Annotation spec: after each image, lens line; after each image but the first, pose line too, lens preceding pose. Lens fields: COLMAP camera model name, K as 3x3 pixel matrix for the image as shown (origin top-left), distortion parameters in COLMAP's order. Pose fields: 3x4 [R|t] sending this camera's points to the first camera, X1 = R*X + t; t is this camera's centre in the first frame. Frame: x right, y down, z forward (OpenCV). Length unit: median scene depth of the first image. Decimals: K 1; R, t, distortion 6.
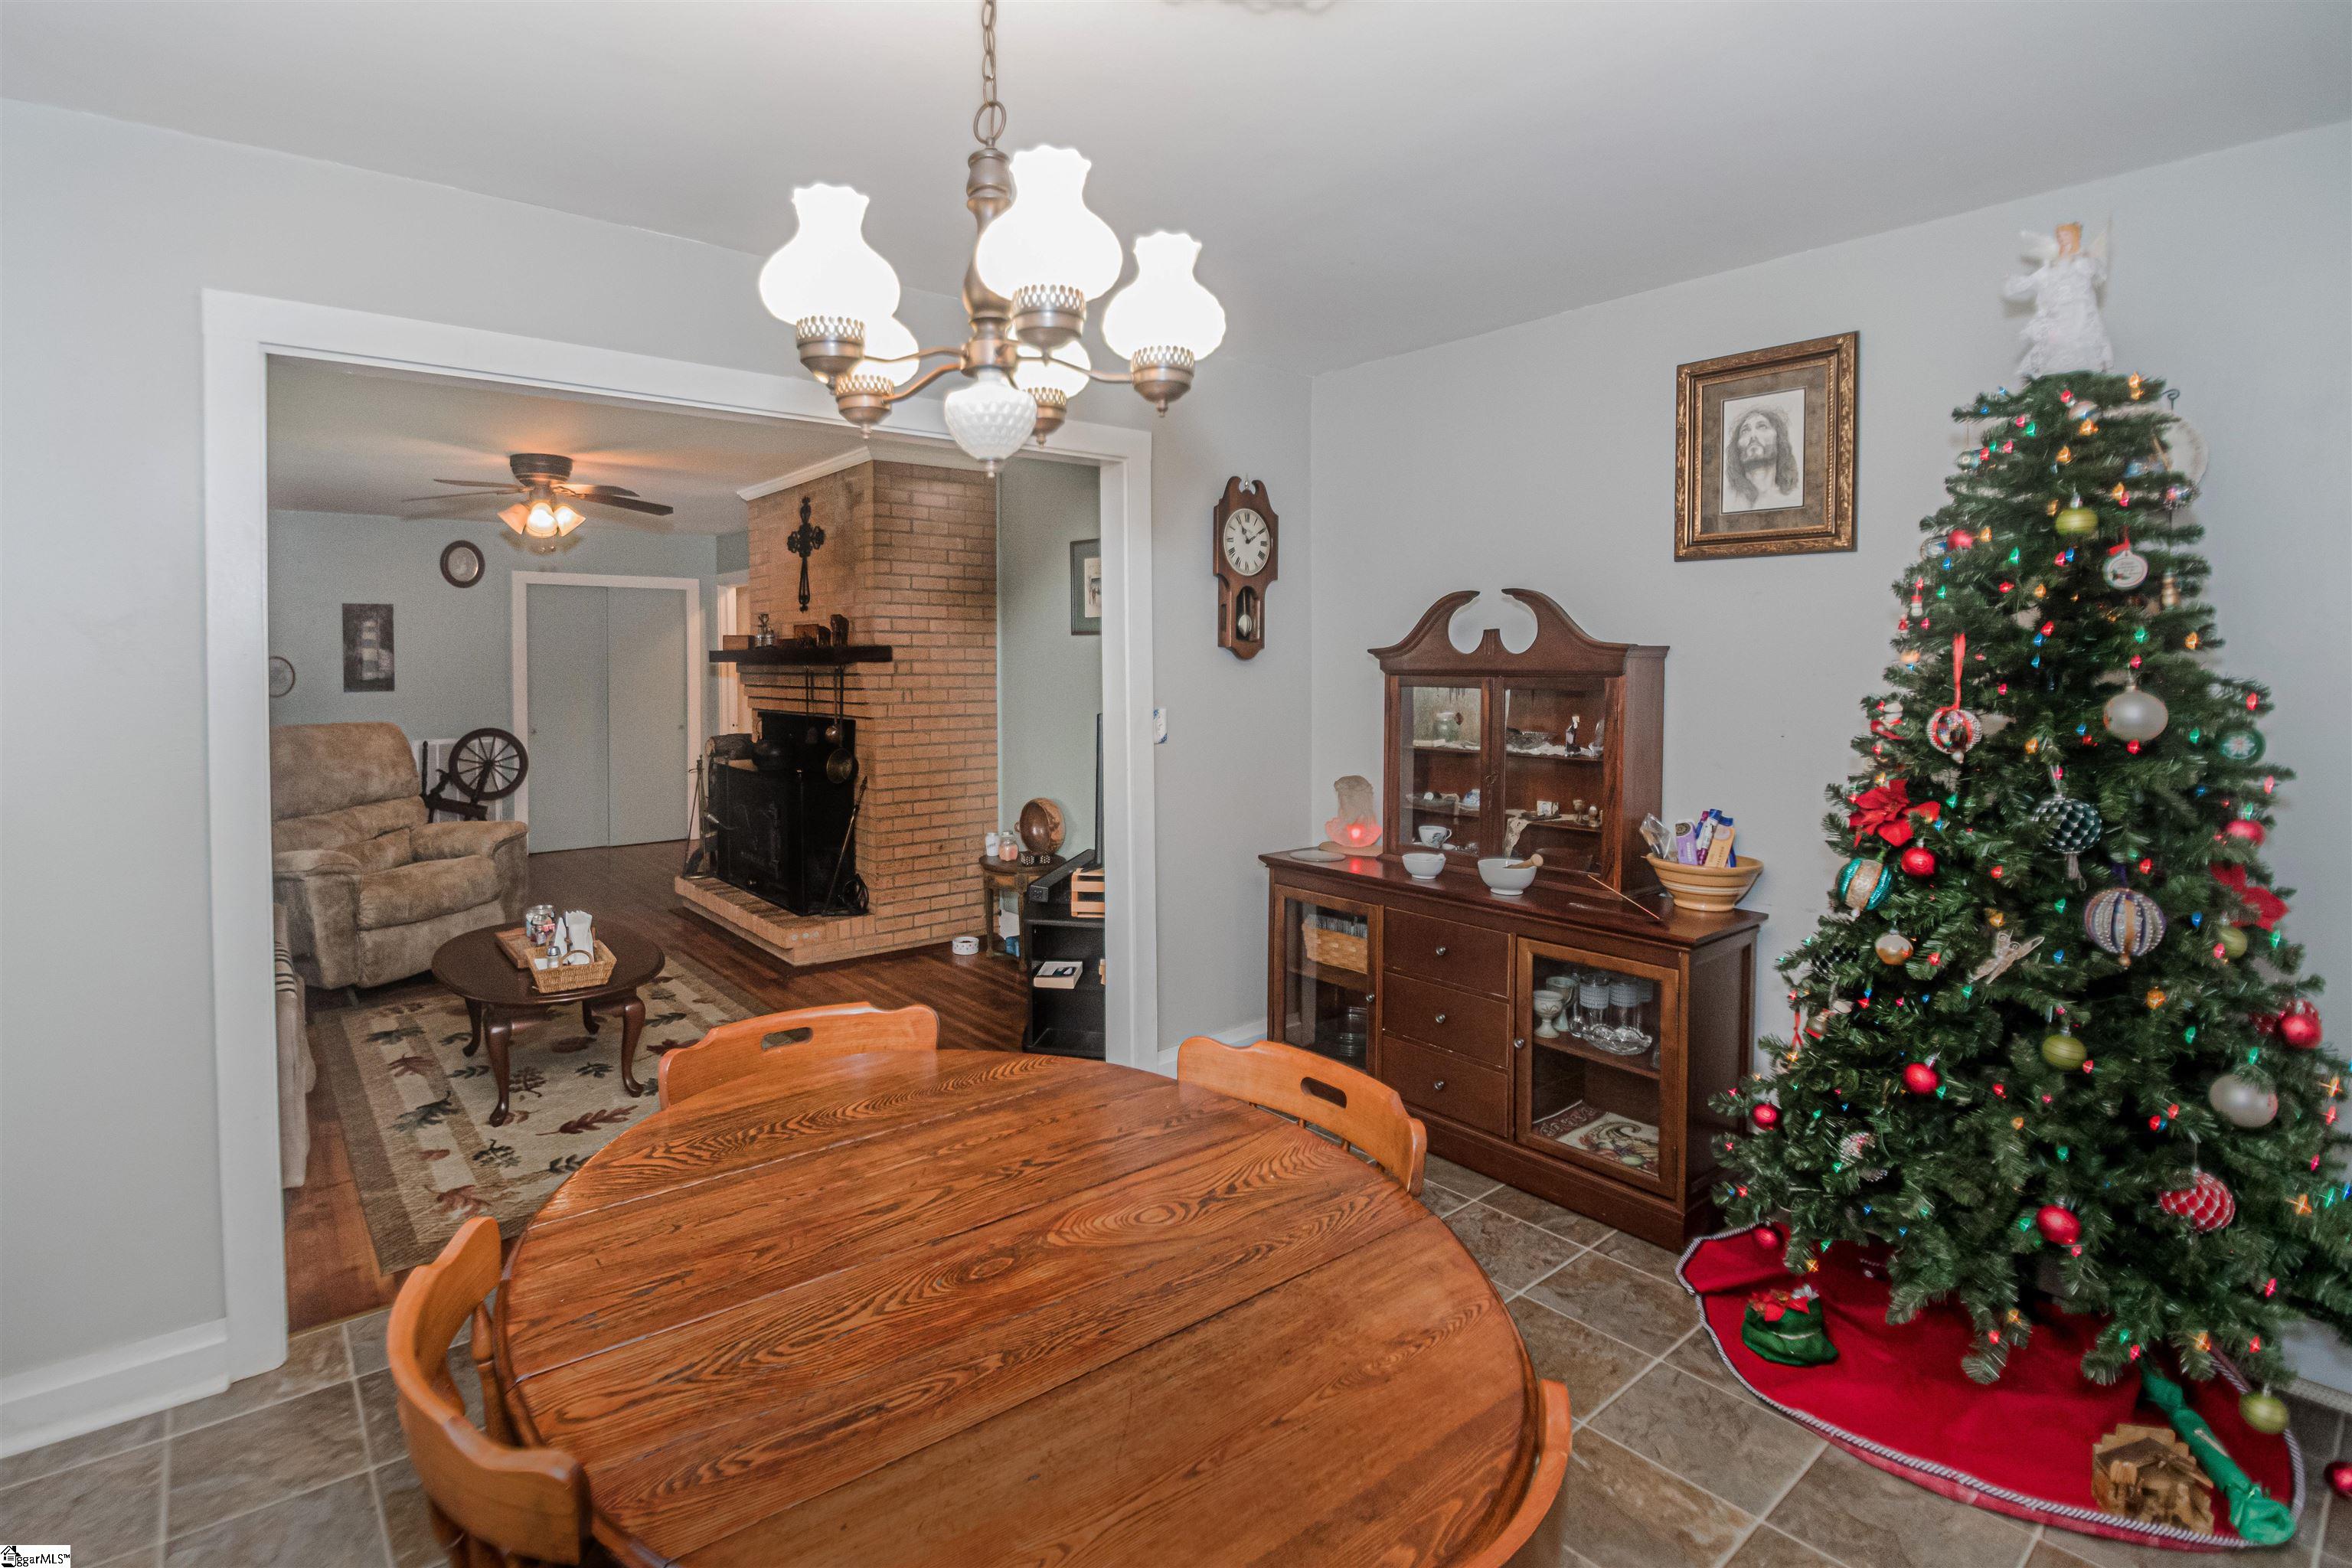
lens RADIAL K [[1140.7, 0, 1013.6], [0, 1140.7, 672.5], [0, 0, 1]] dist [0.002943, 0.000504]
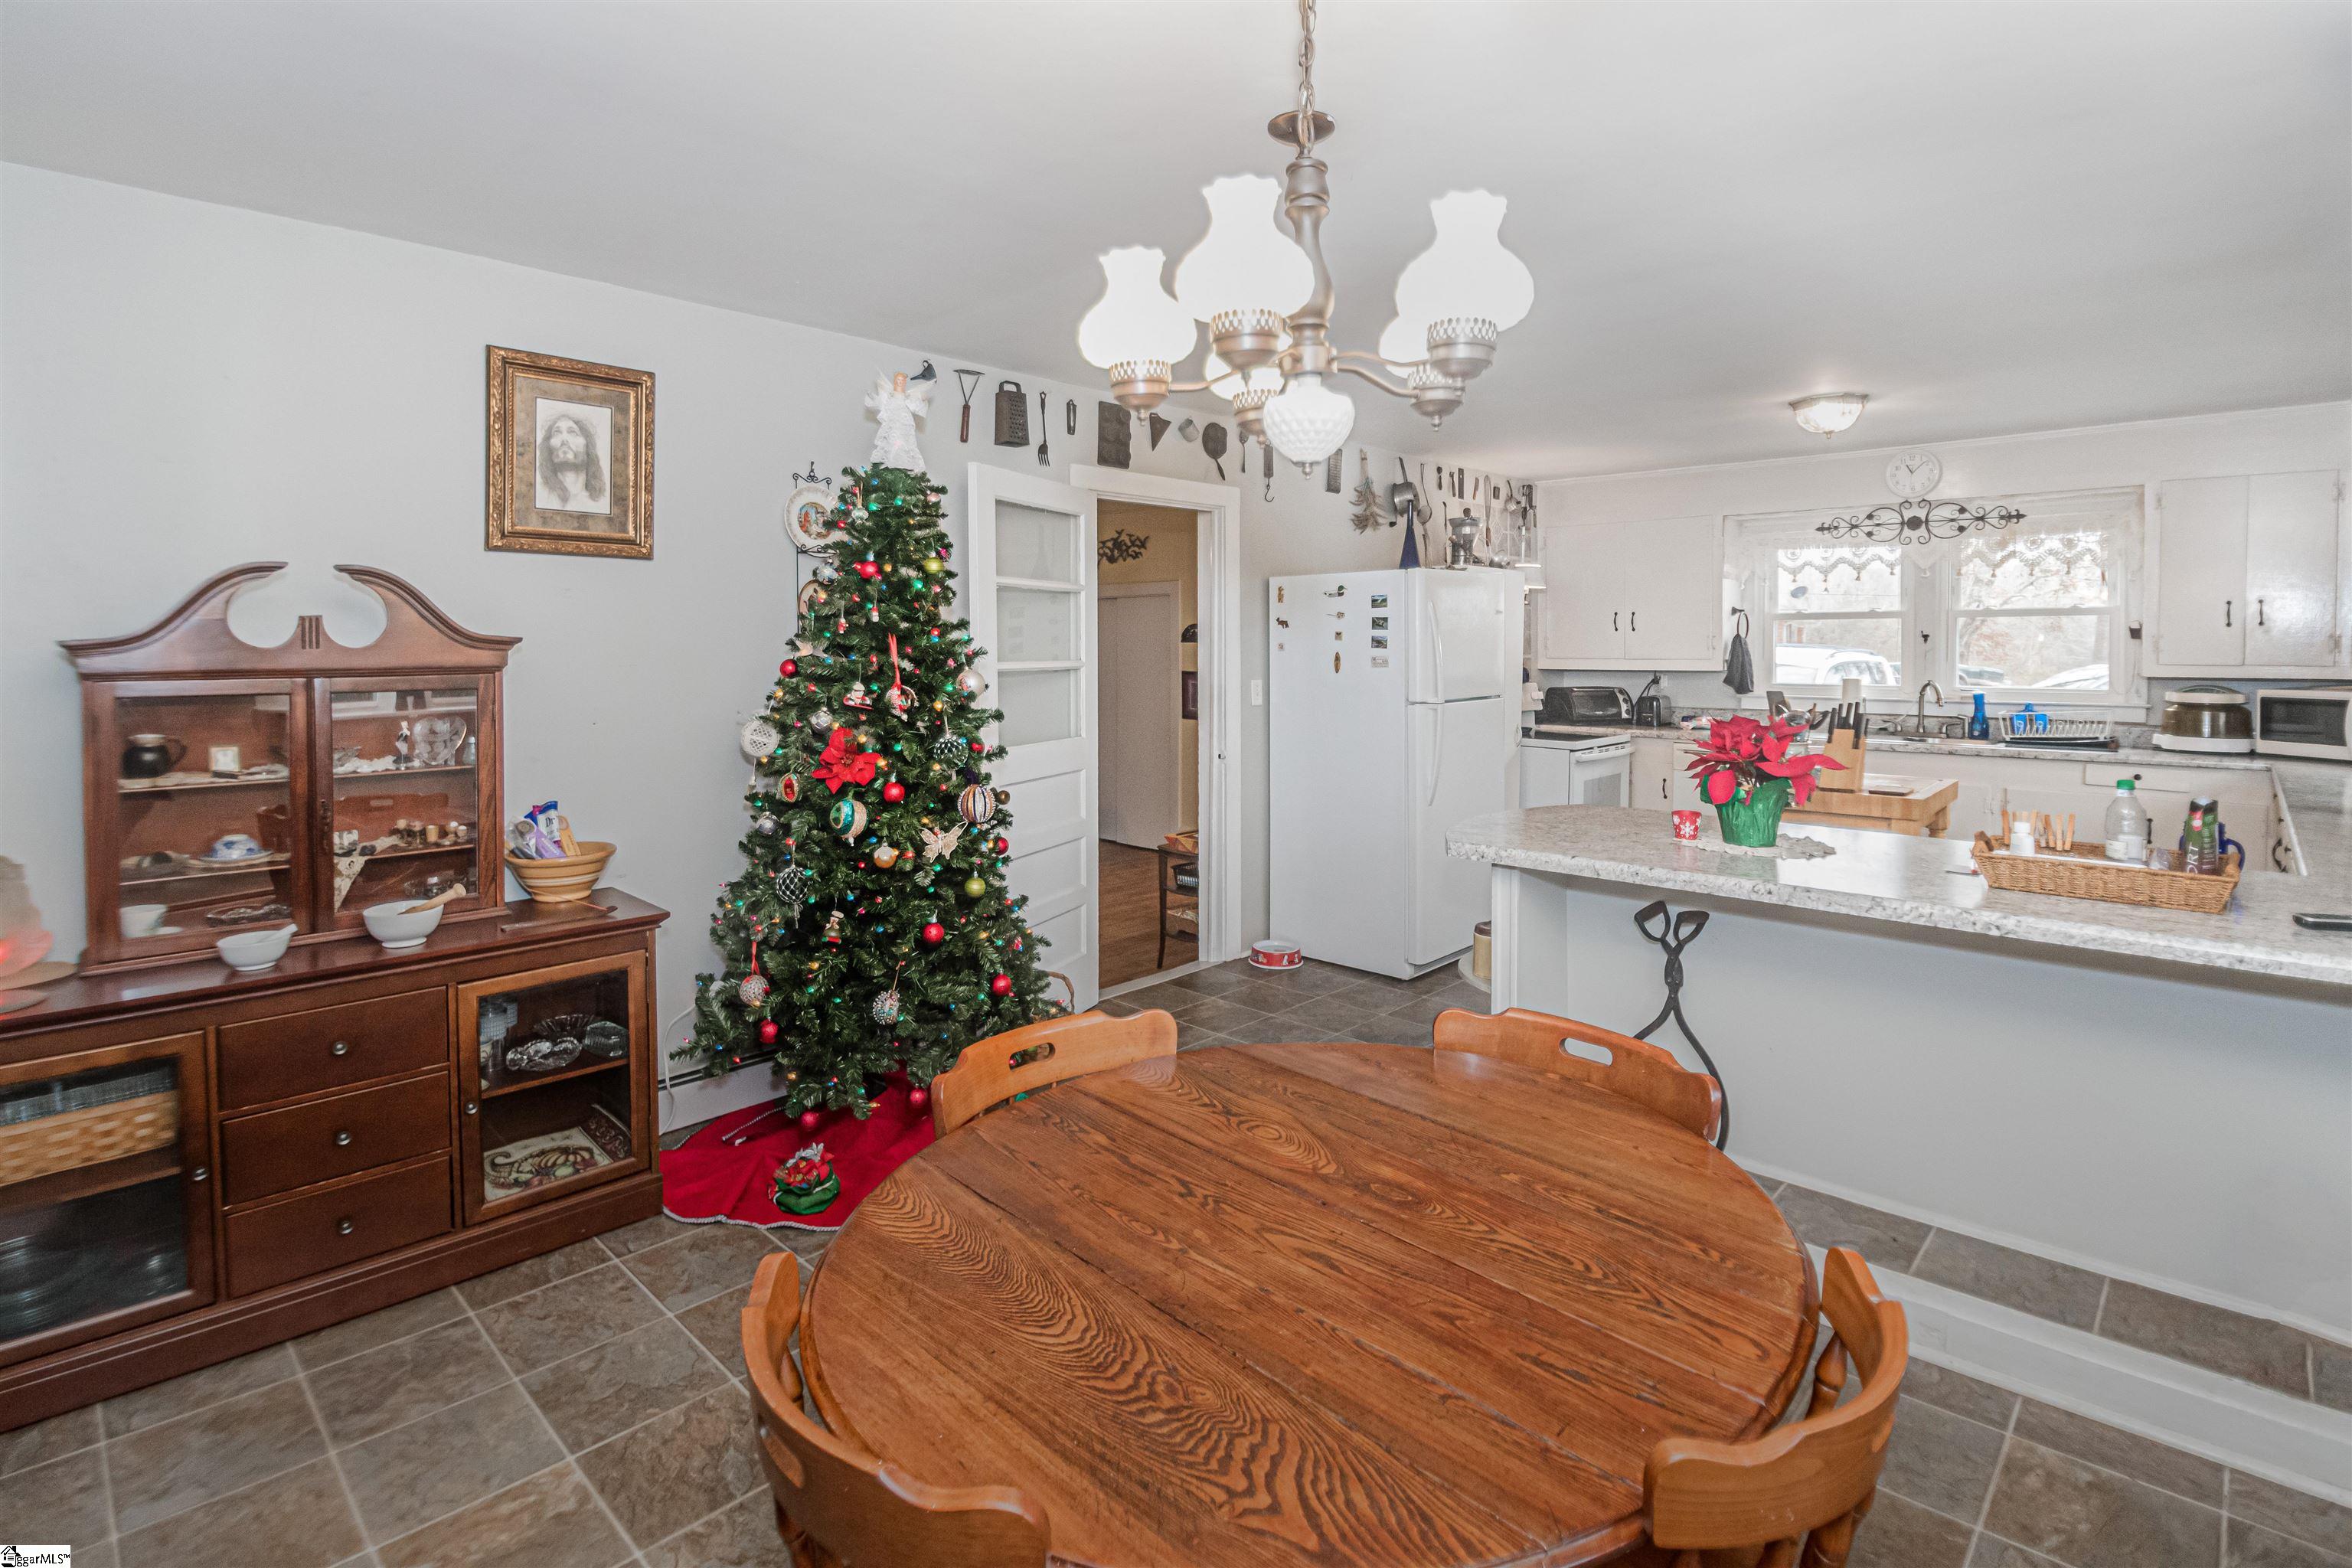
lens RADIAL K [[1152.5, 0, 1196.7], [0, 1152.5, 669.5], [0, 0, 1]] dist [-0.018271, -0.000154]
pose [[-0.215828, -0.018946, 0.976248, -0.269766], [0.016800, 0.999592, 0.023114, -0.005983], [-0.976287, 0.021390, -0.215421, 0.356543]]
